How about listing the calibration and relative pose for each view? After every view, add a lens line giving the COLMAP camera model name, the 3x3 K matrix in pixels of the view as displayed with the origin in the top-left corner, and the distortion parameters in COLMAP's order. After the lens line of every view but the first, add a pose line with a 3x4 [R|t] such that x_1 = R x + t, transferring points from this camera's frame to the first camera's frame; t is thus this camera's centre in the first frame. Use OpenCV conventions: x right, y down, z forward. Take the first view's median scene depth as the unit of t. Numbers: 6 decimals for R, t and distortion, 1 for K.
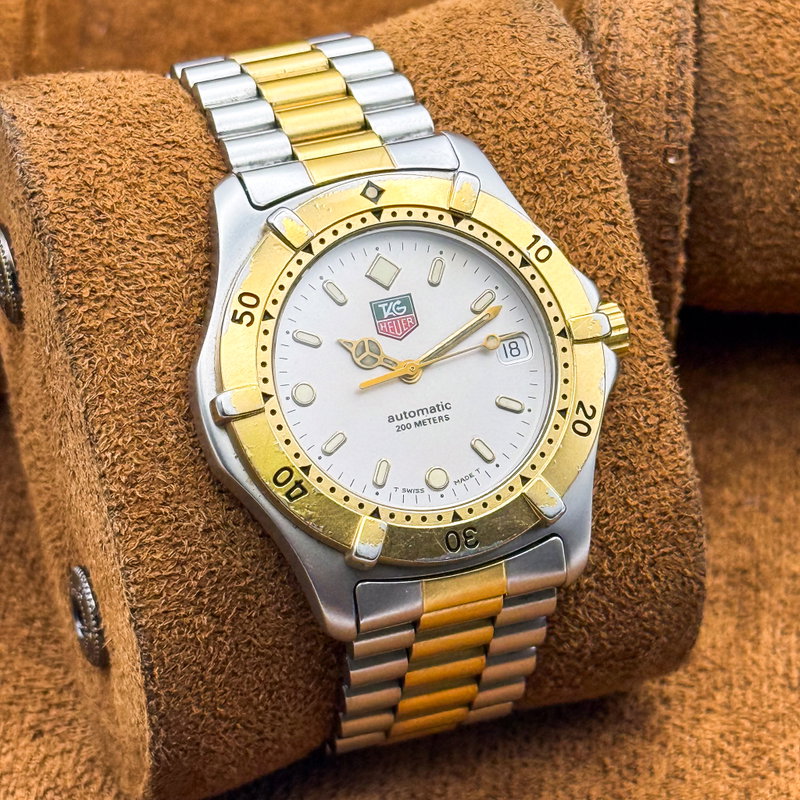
lens RADIAL K [[3096.5, 0, 400.3], [0, 3096.5, 400.1], [0, 0, 1]] dist [0.139921, -2.352855]
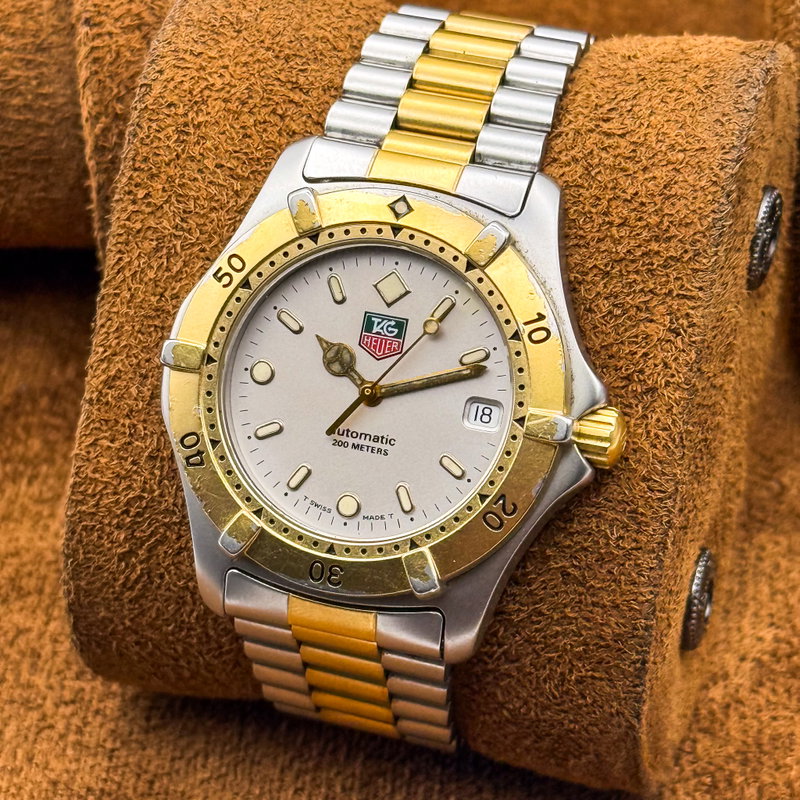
lens RADIAL K [[3096.5, 0, 400.3], [0, 3096.5, 400.1], [0, 0, 1]] dist [0.139921, -2.352855]
pose [[0.794693, 0.401971, -0.454843, 0.450690], [-0.343193, 0.915593, 0.209542, -0.212925], [0.500681, -0.010423, 0.865569, 0.164517]]
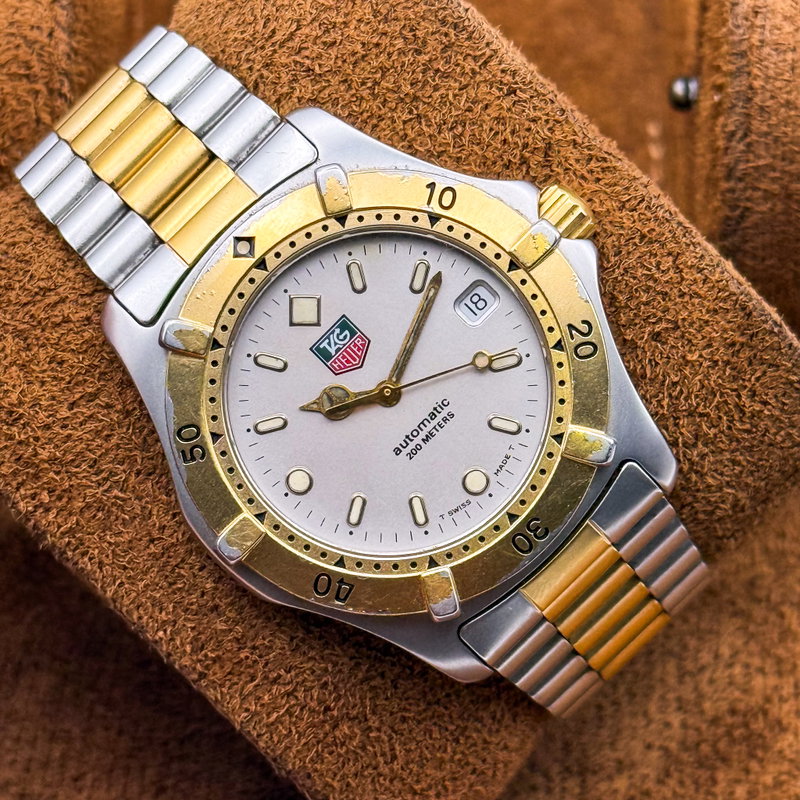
lens RADIAL K [[3096.5, 0, 400.3], [0, 3096.5, 400.1], [0, 0, 1]] dist [0.139921, -2.352855]
pose [[0.835578, -0.491187, -0.246057, 0.223456], [0.535957, 0.827212, 0.168731, -0.155472], [0.120663, -0.272864, 0.954456, 0.148404]]
